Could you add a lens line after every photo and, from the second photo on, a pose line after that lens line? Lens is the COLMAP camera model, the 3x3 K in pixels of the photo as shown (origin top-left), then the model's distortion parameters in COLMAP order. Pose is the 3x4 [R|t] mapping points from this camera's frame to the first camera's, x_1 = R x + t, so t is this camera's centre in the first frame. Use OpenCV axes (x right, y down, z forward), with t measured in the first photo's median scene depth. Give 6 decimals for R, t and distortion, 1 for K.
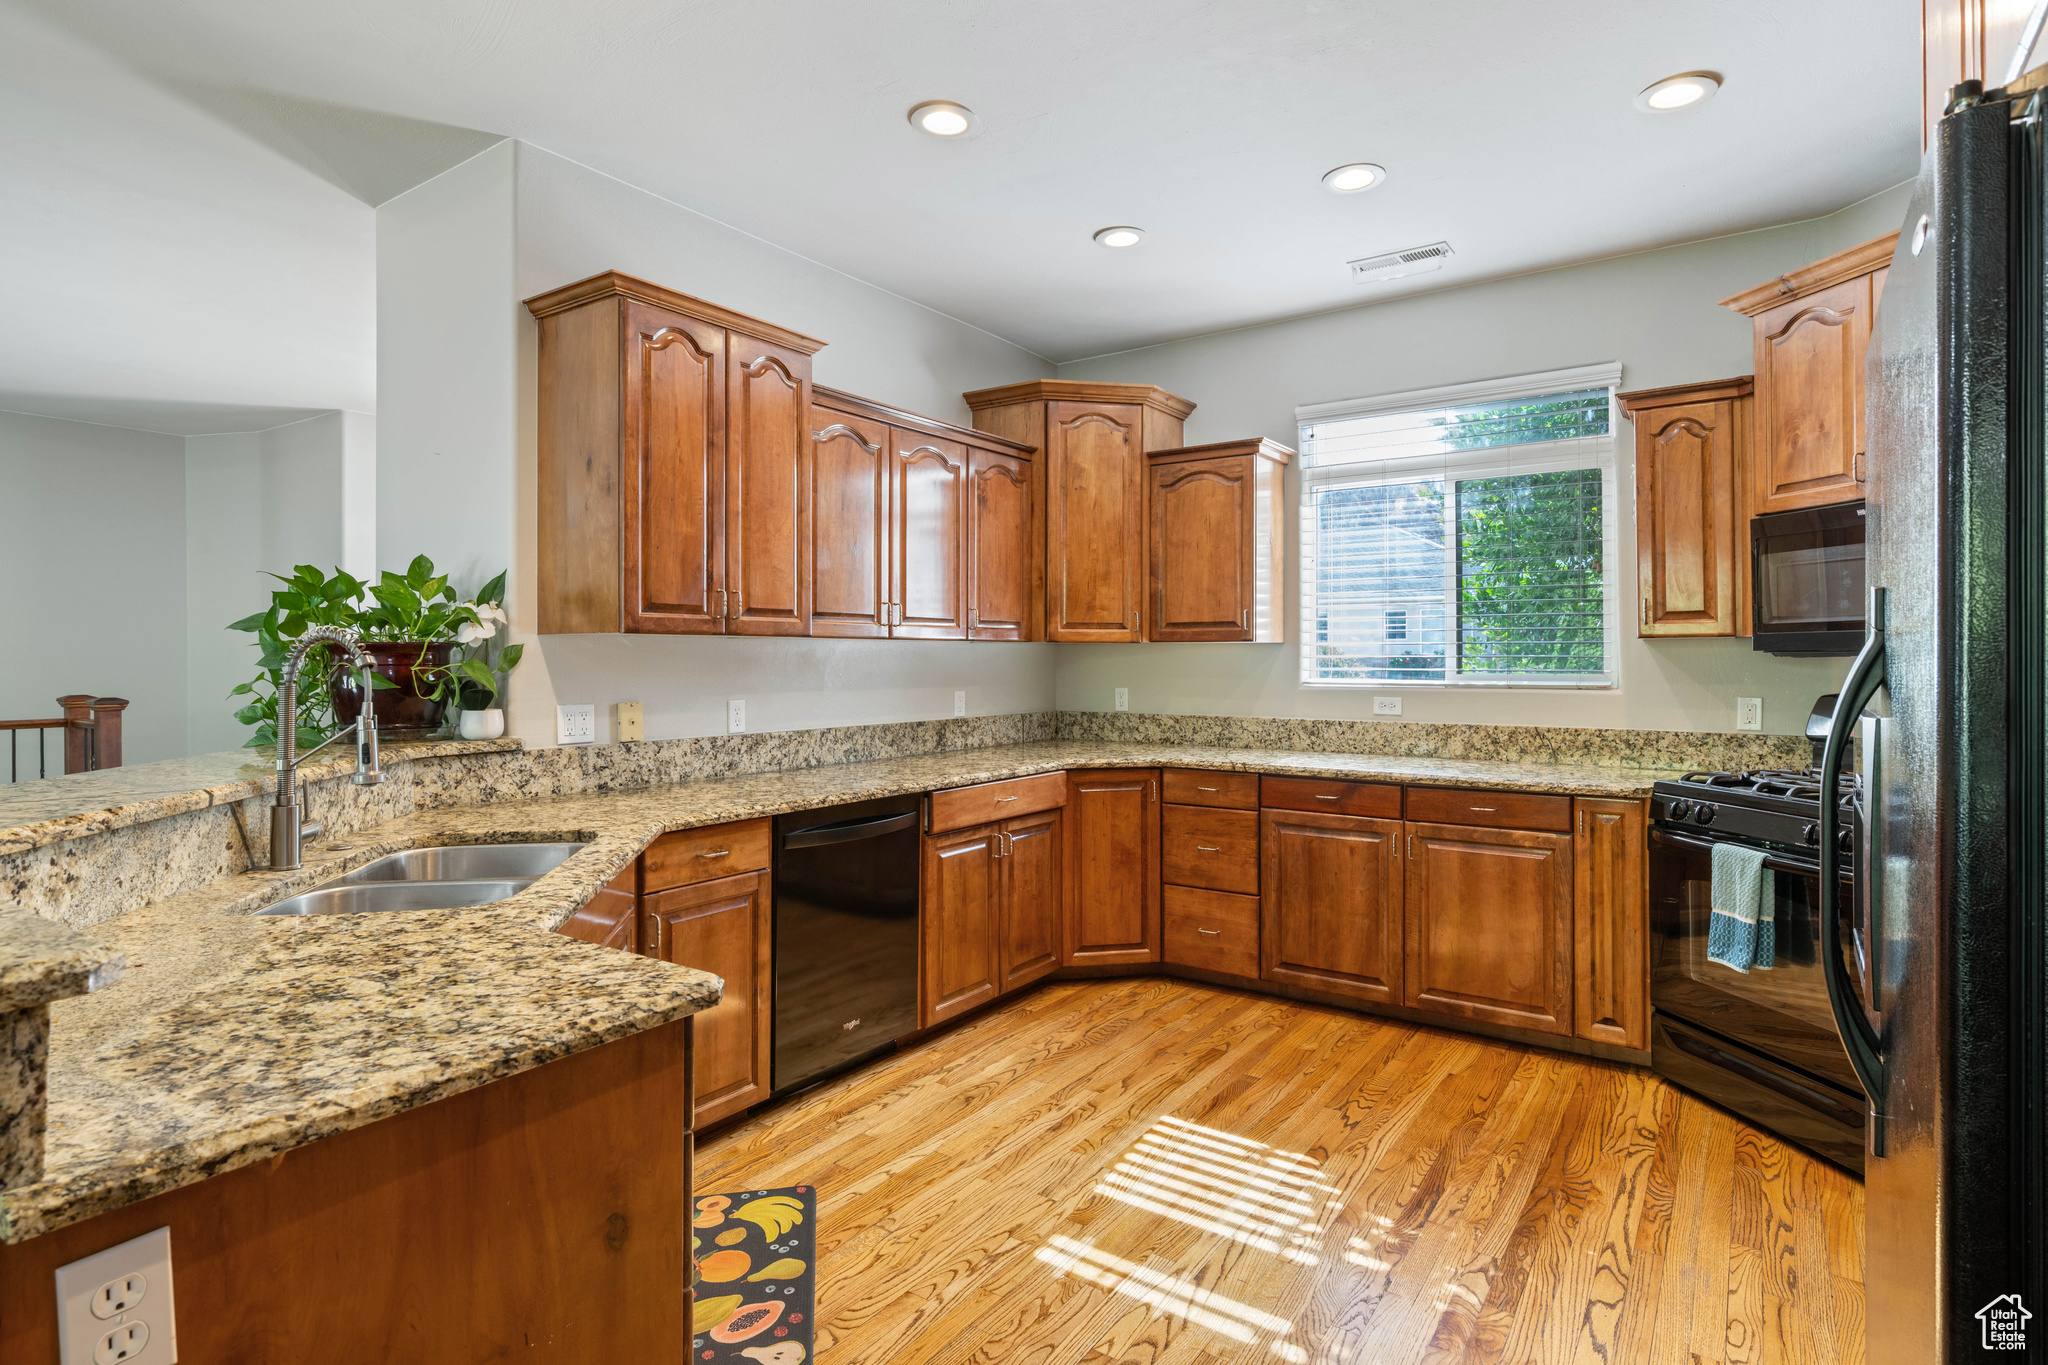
lens RADIAL K [[1062.9, 0, 1024.6], [0, 1062.9, 668.2], [0, 0, 1]] dist [-0.002234, -0.000116]
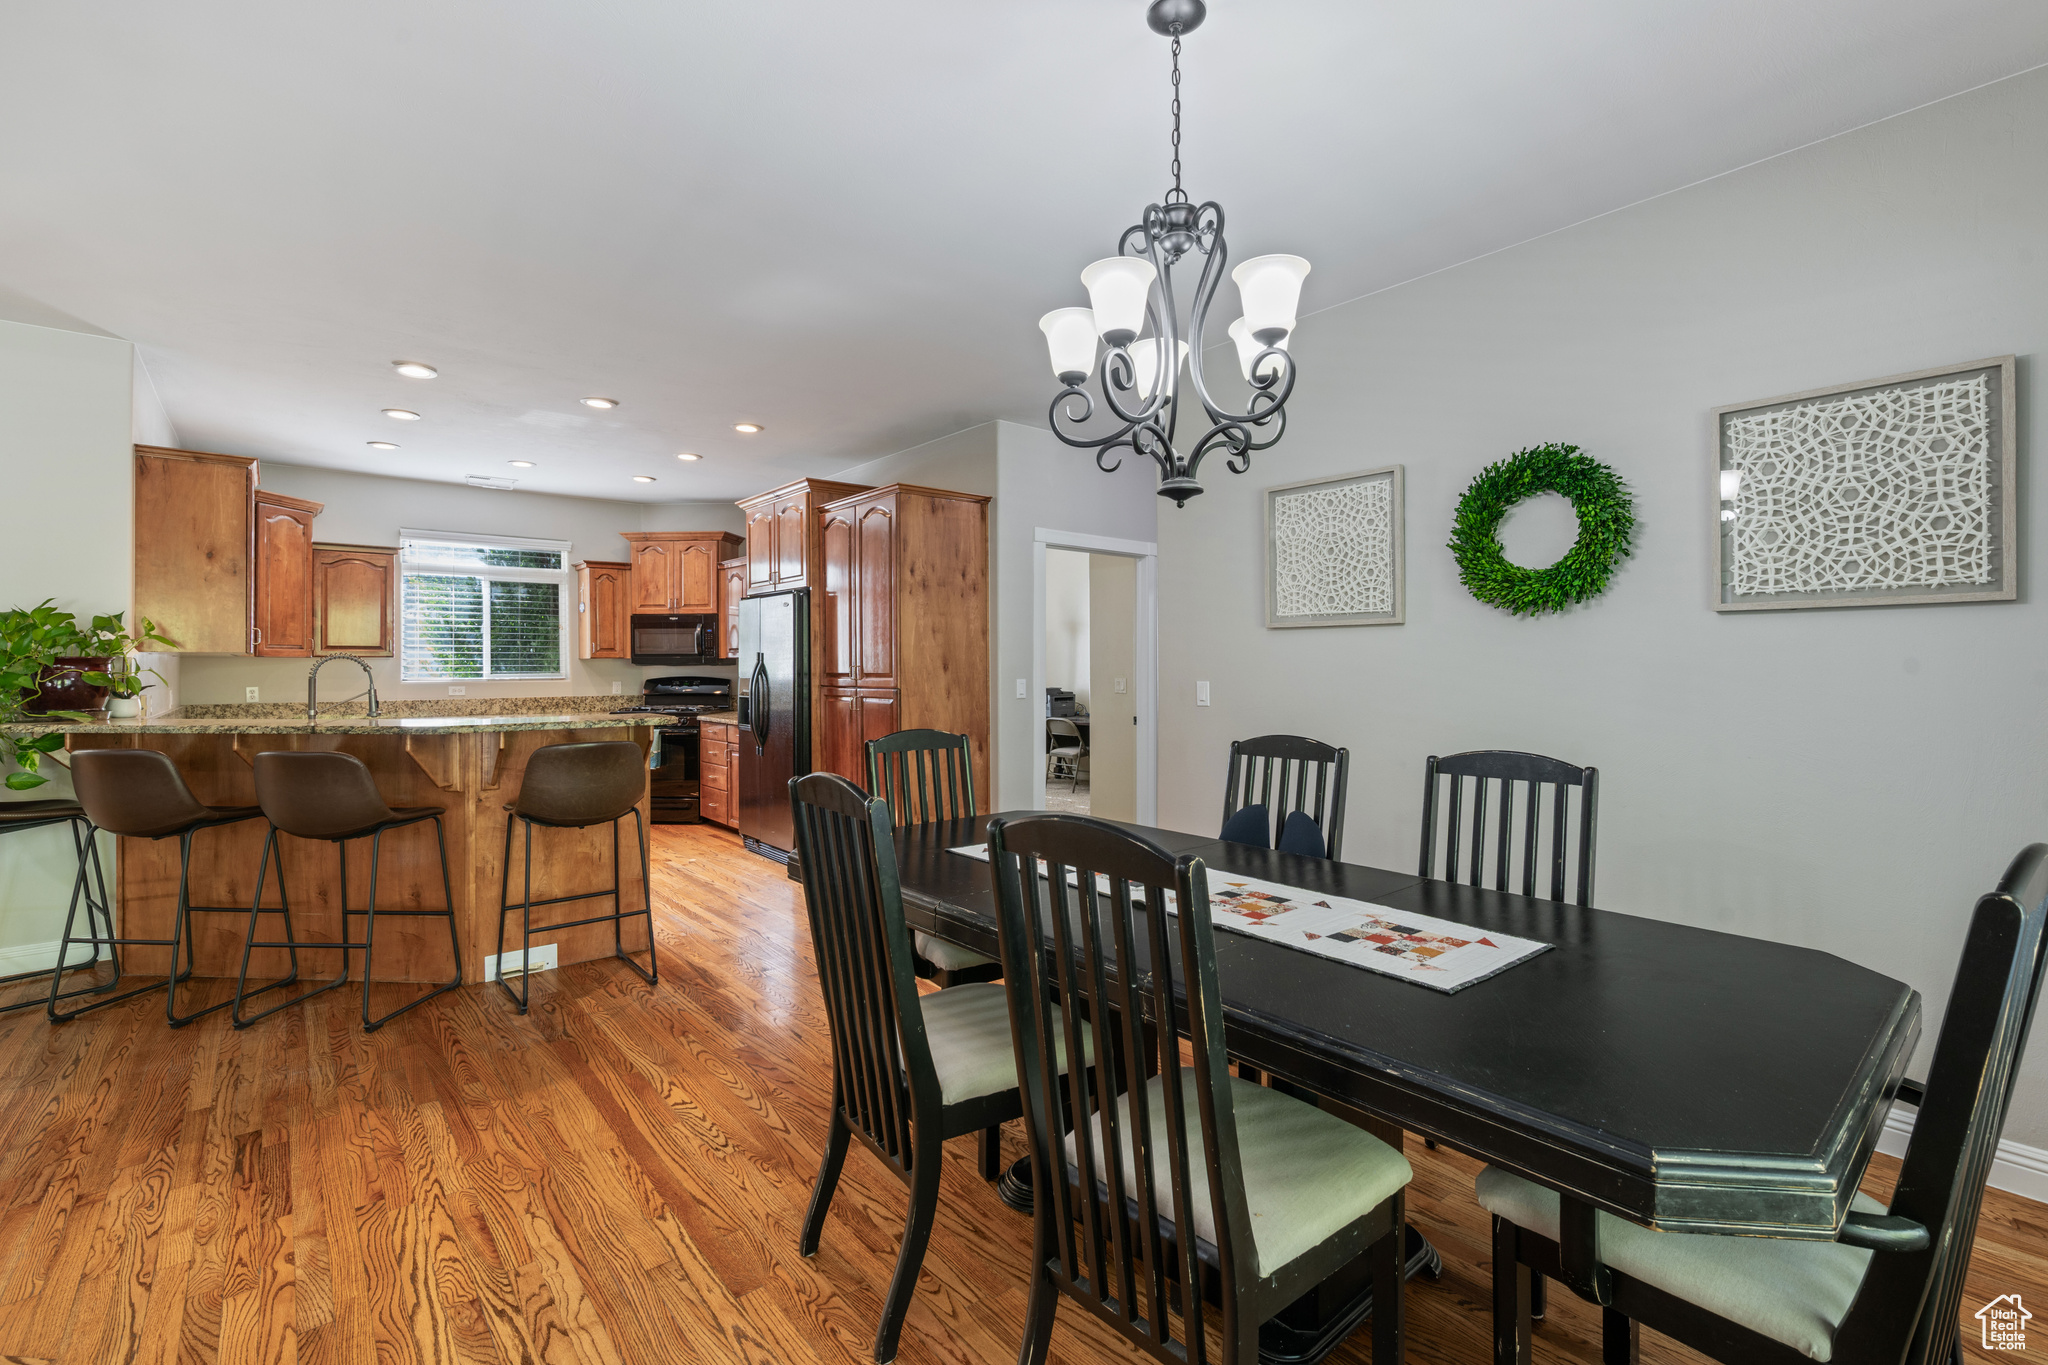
lens RADIAL K [[899.1, 0, 1022.9], [0, 899.1, 673.4], [0, 0, 1]] dist [0.002992, 0.000257]
pose [[0.250500, -0.009416, 0.968071, -1.046975], [0.010319, 0.999922, 0.007056, 0.002208], [-0.968062, 0.008222, 0.250577, -0.447588]]
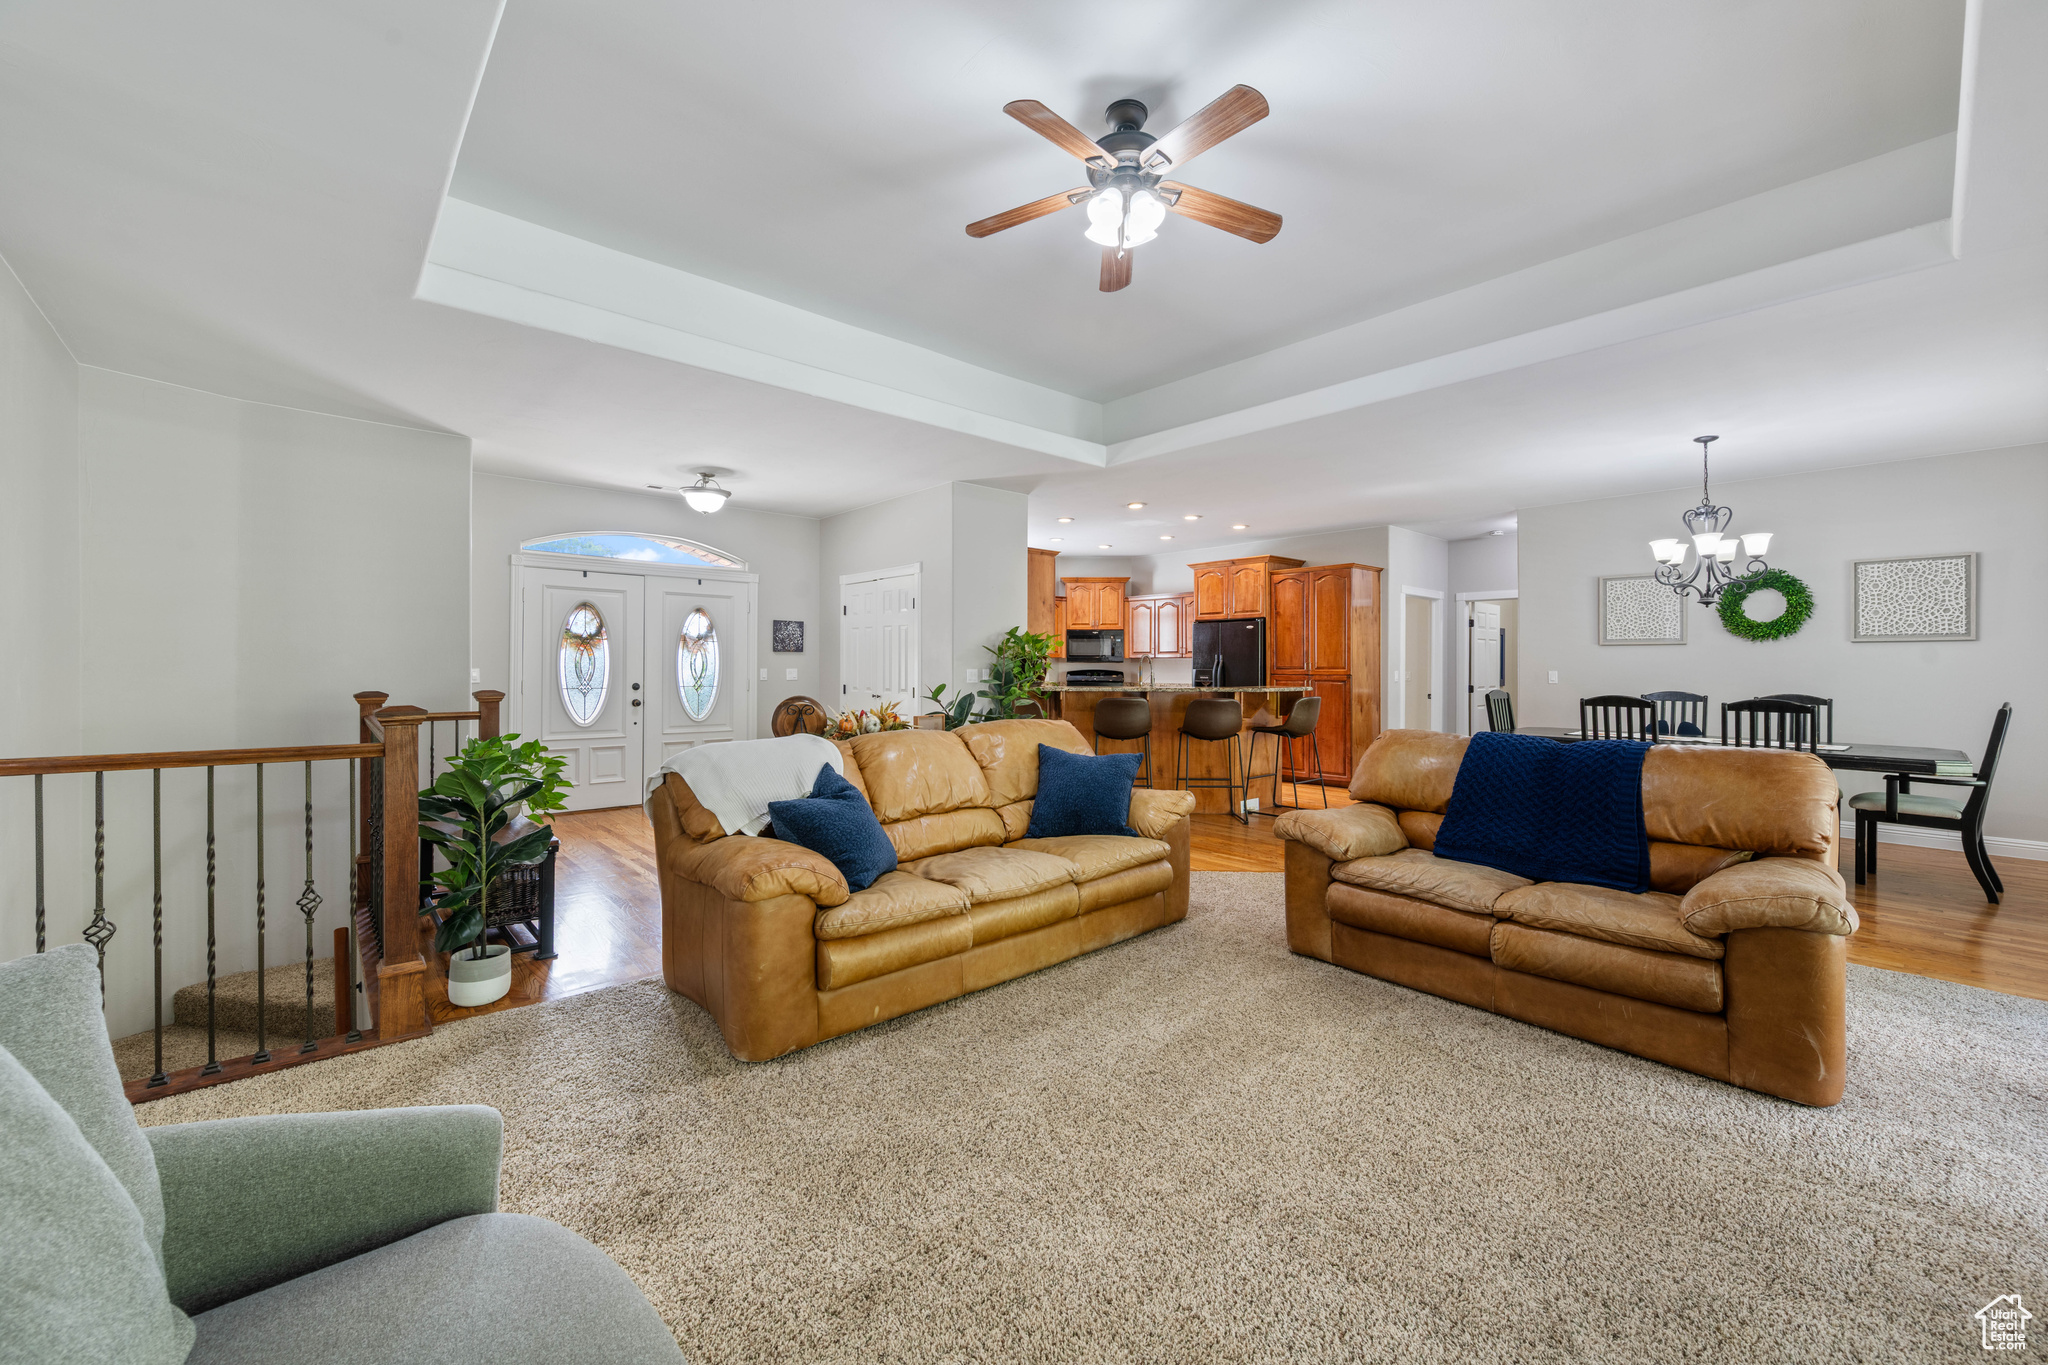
lens RADIAL K [[808.1, 0, 1032.5], [0, 808.1, 669.6], [0, 0, 1]] dist [0.000570, 0.000211]
pose [[0.225145, -0.003535, 0.974319, -2.014442], [0.004867, 0.999985, 0.002504, 0.006746], [-0.974313, 0.004178, 0.225159, 0.318371]]
